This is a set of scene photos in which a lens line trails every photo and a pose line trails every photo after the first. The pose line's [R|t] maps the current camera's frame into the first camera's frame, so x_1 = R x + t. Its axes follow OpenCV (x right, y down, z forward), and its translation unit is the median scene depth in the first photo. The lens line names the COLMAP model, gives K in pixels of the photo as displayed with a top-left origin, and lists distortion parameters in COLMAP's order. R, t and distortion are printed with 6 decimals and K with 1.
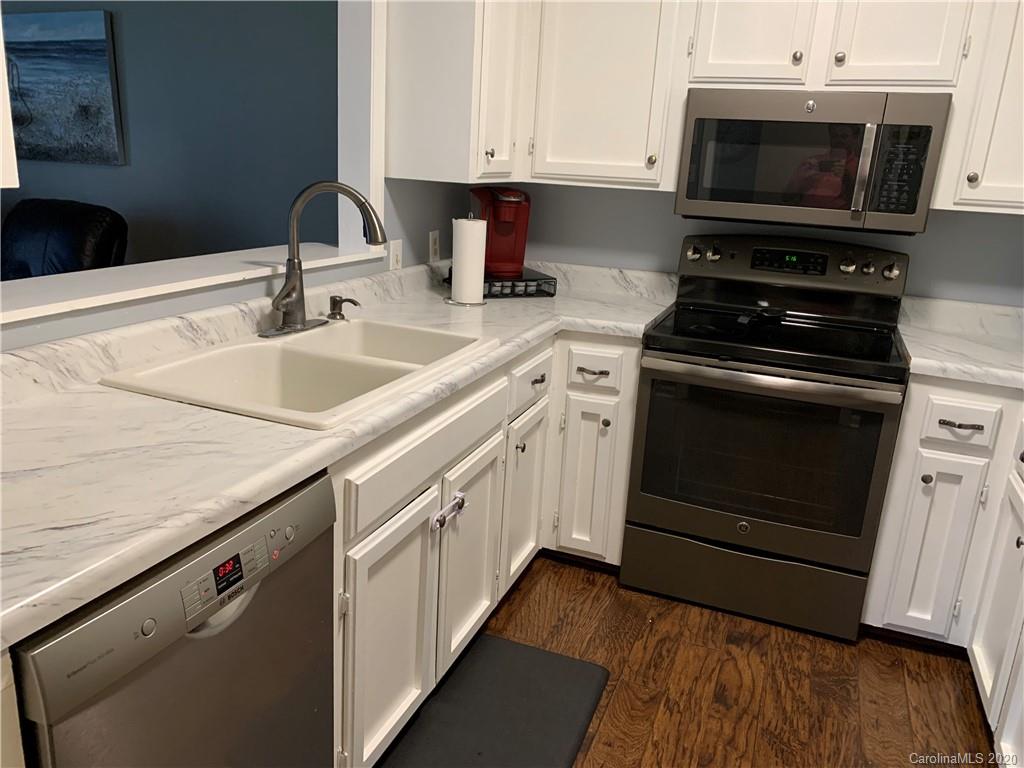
lens RADIAL K [[787.2, 0, 501.9], [0, 787.2, 381.3], [0, 0, 1]] dist [0.060693, -0.075409]
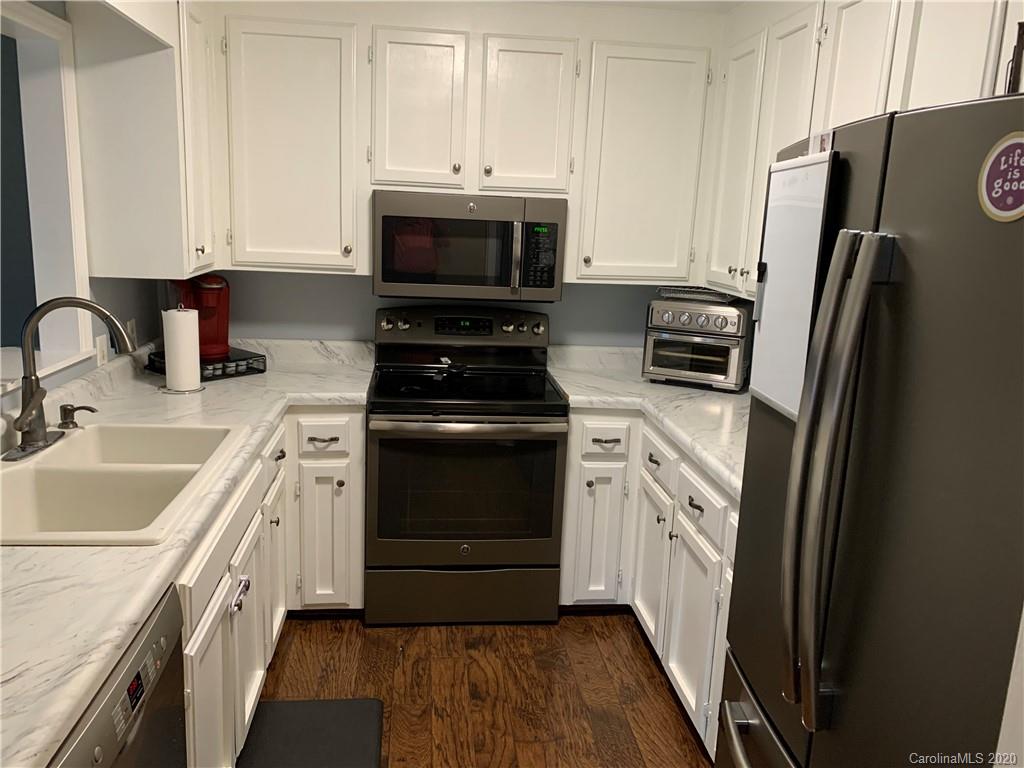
lens RADIAL K [[787.2, 0, 501.9], [0, 787.2, 381.3], [0, 0, 1]] dist [0.060693, -0.075409]
pose [[0.886075, -0.114050, 0.449293, -0.157911], [0.133660, 0.990954, -0.012052, -0.048452], [-0.443854, 0.070731, 0.893303, -0.117099]]
